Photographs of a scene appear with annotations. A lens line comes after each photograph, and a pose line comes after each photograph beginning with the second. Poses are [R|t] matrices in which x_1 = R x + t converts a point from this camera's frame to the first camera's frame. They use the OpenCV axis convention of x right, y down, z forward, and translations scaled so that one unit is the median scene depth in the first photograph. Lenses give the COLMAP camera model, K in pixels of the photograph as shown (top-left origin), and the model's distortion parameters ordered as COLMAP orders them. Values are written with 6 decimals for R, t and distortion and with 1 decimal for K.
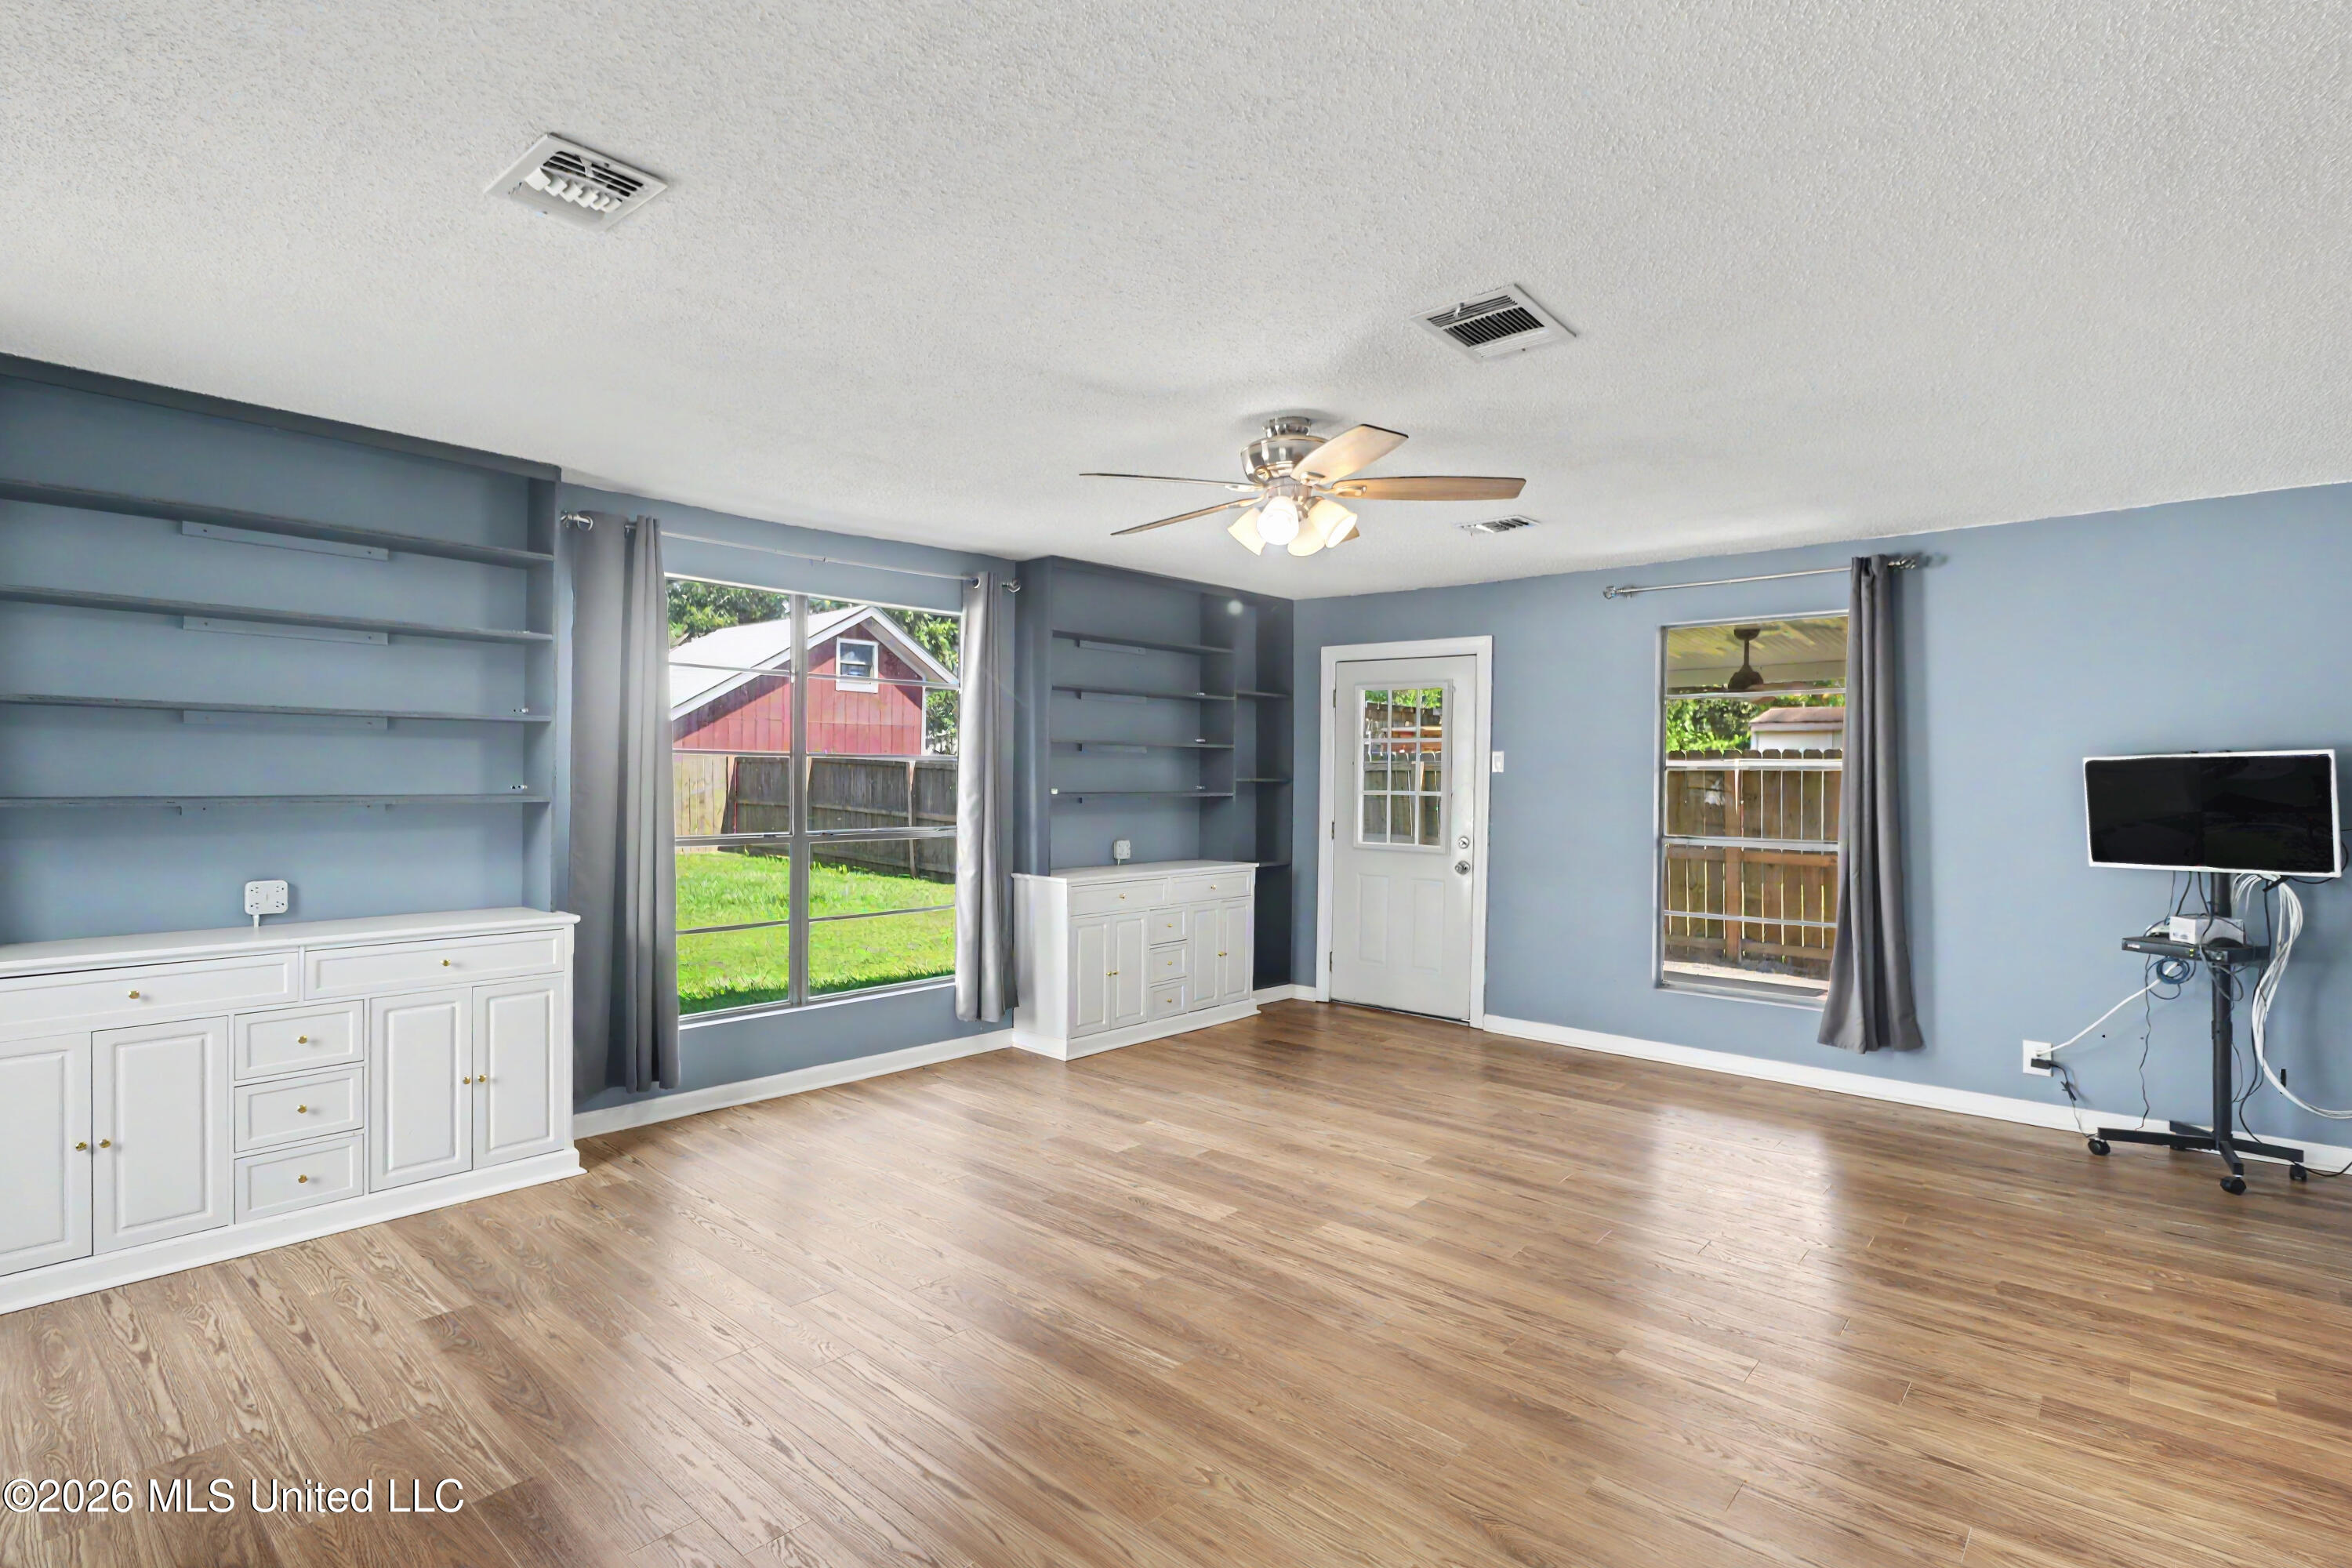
lens RADIAL K [[1130.0, 0, 1170.5], [0, 1130.0, 776.1], [0, 0, 1]] dist [-0.011670, 0.002282]
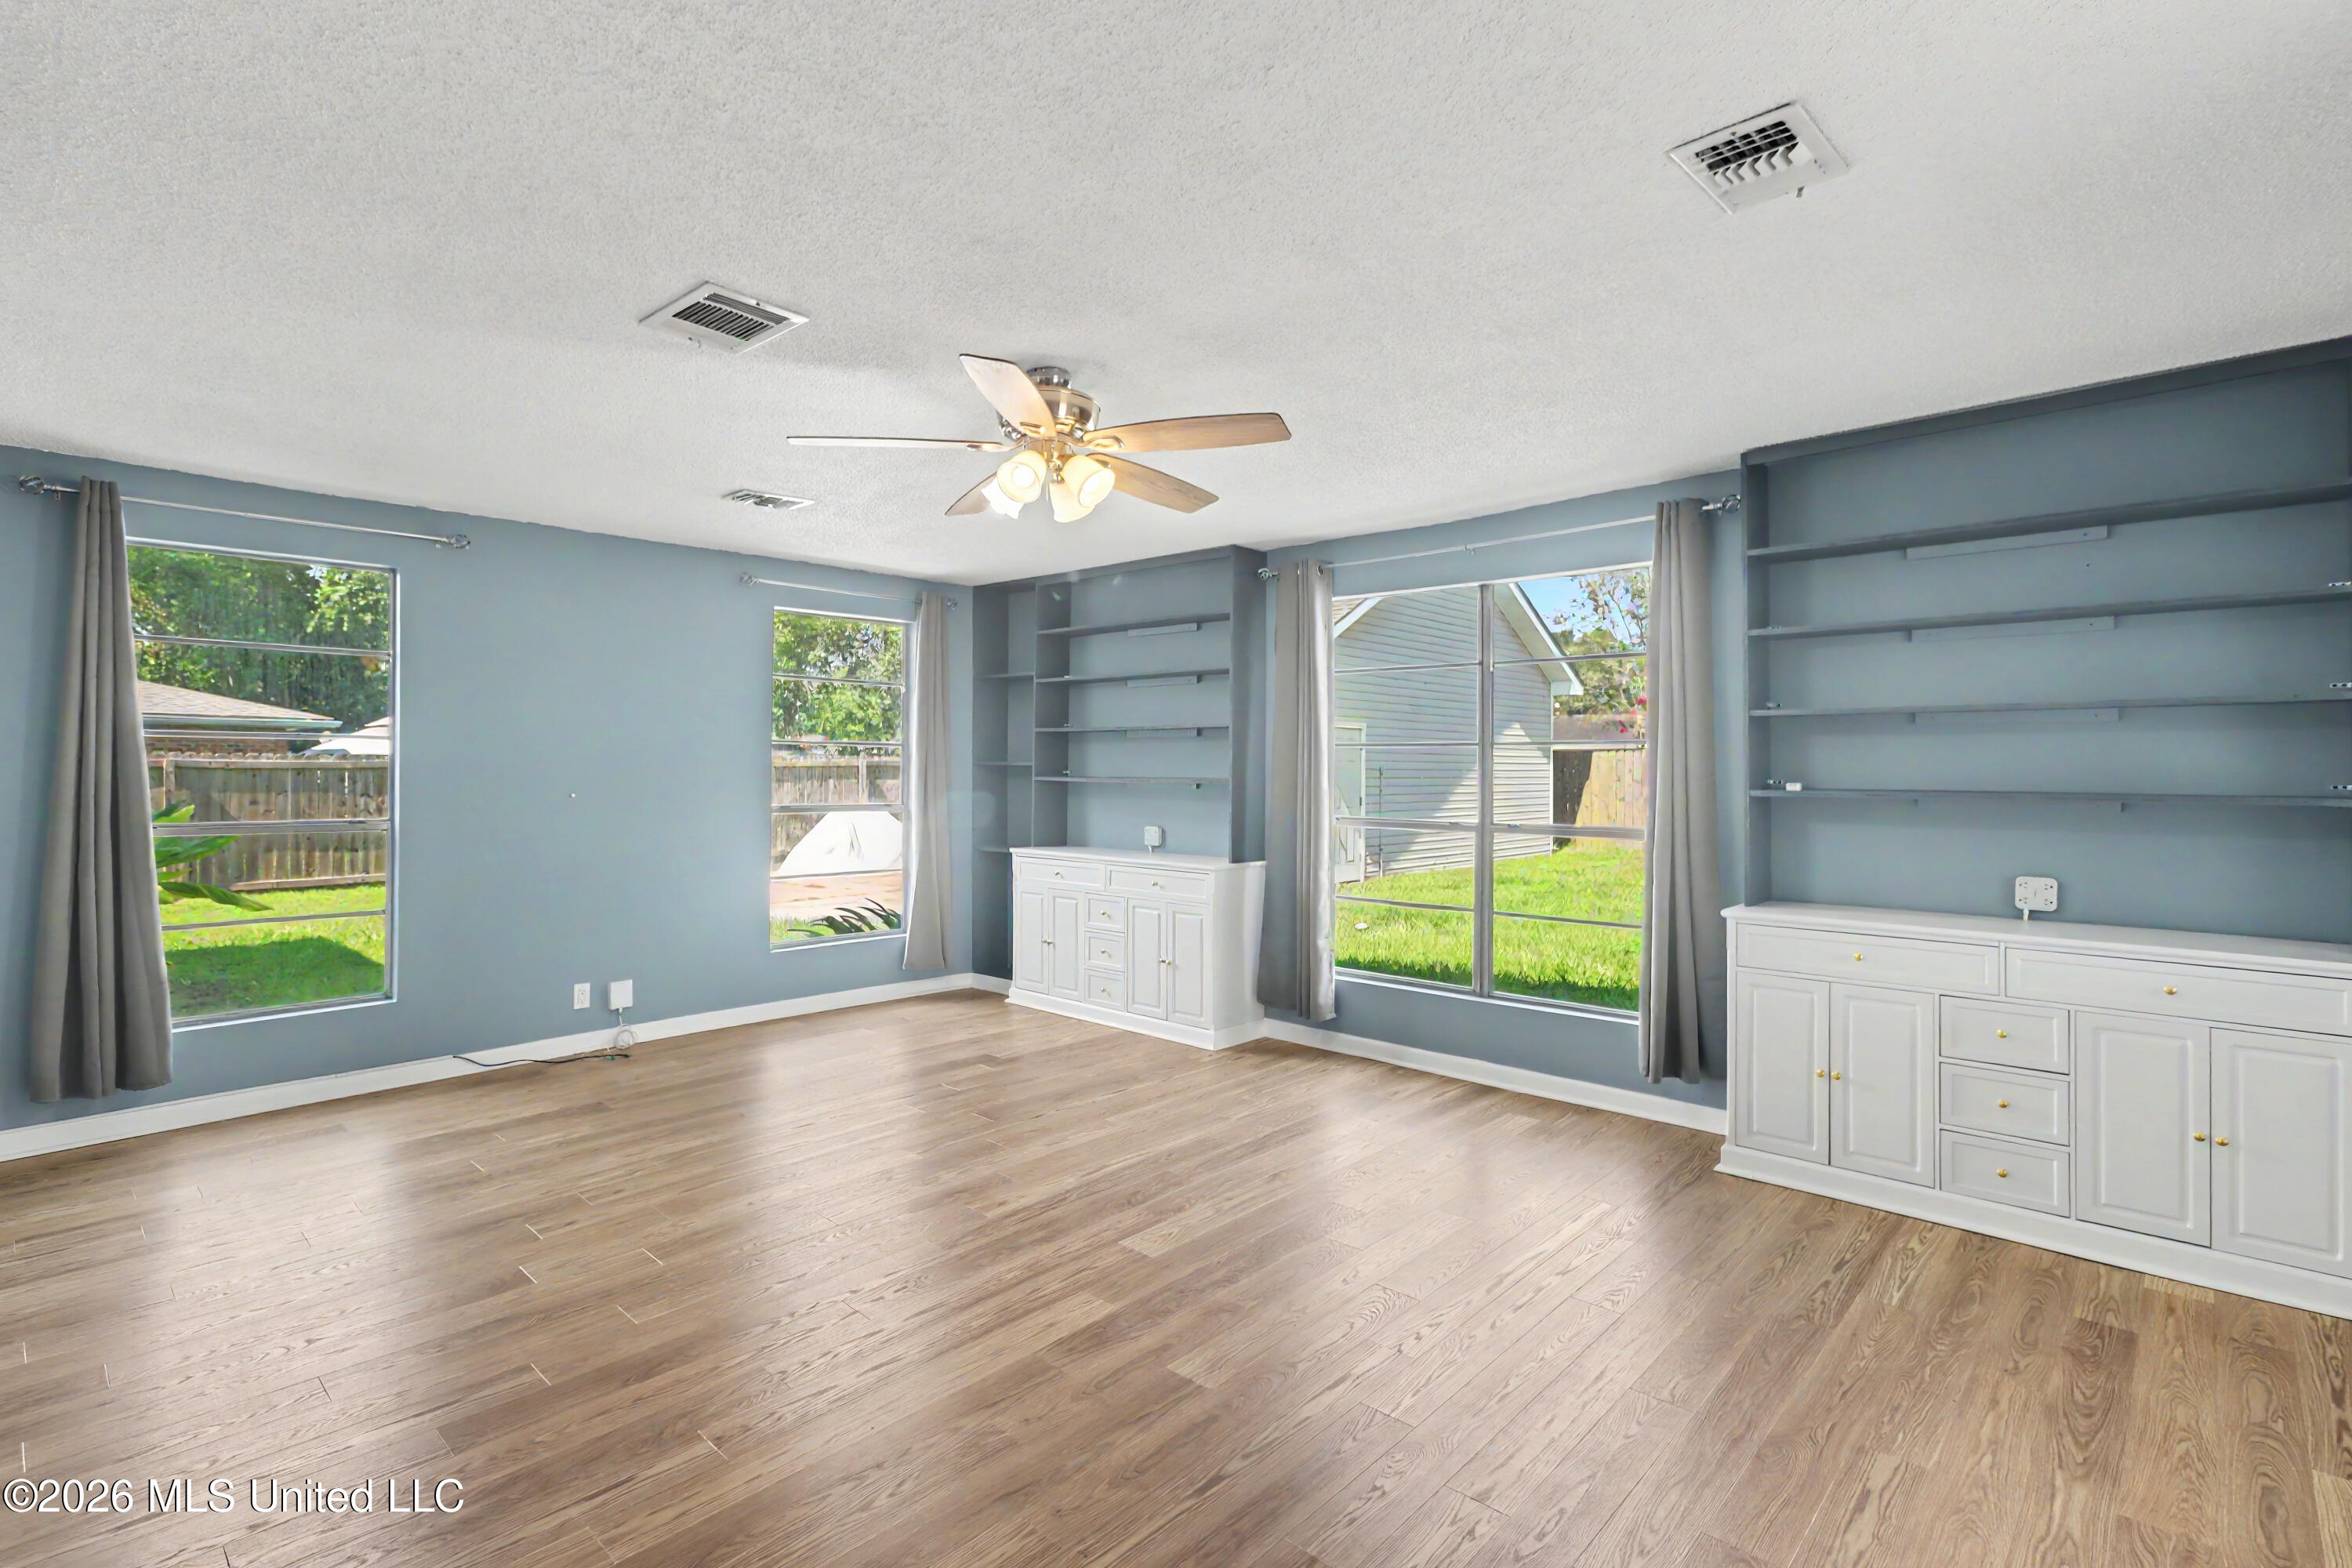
lens RADIAL K [[1130.0, 0, 1170.8], [0, 1130.0, 775.0], [0, 0, 1]] dist [-0.011670, 0.002282]
pose [[-0.025289, -0.000050, -0.999680, 0.684807], [-0.002223, 0.999998, 0.000006, 0.009235], [0.999678, 0.002222, -0.025289, 0.762979]]
